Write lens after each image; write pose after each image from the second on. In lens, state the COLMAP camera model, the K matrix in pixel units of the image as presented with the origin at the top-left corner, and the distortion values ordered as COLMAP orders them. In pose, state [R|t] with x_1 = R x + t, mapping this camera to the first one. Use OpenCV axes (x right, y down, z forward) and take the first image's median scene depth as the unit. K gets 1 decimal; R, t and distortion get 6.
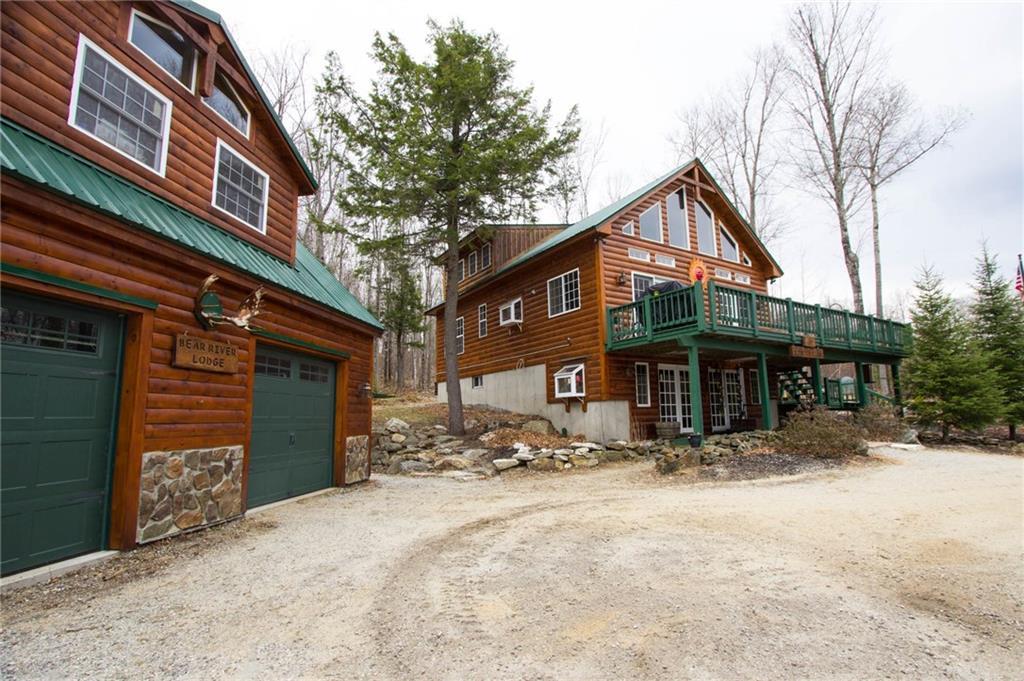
lens RADIAL K [[484.2, 0, 518.3], [0, 484.2, 343.2], [0, 0, 1]] dist [-0.013191, 0.000957]
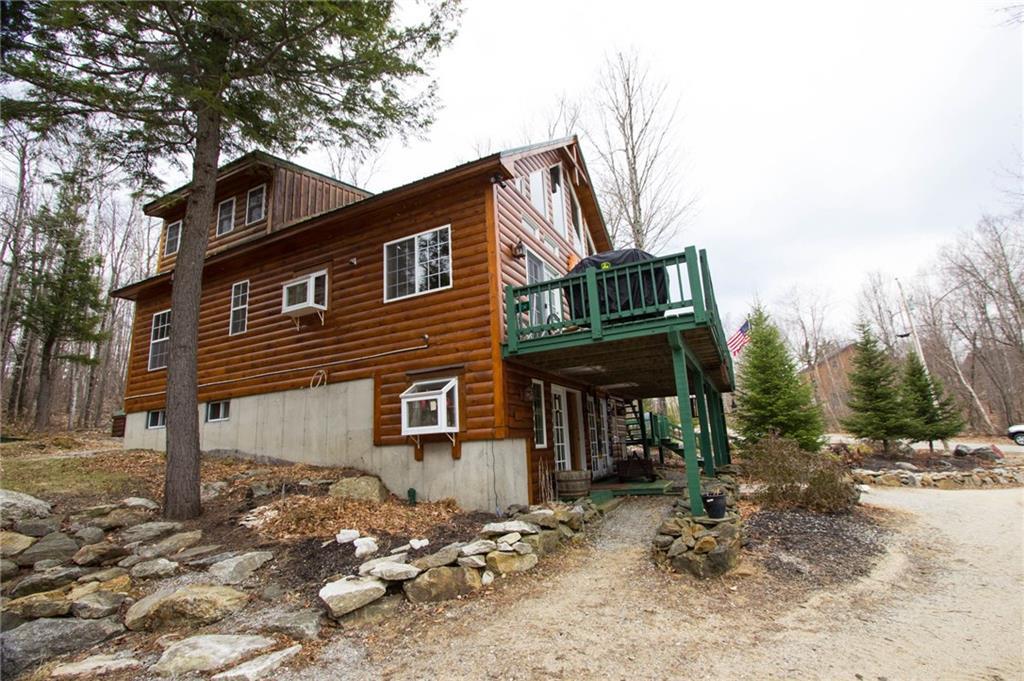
lens RADIAL K [[484.2, 0, 528.4], [0, 484.2, 341.9], [0, 0, 1]] dist [-0.013191, 0.000957]
pose [[0.853554, 0.086599, 0.513756, -0.095119], [-0.042898, 0.994423, -0.096350, 0.049632], [-0.519235, 0.060201, 0.852509, 0.416493]]
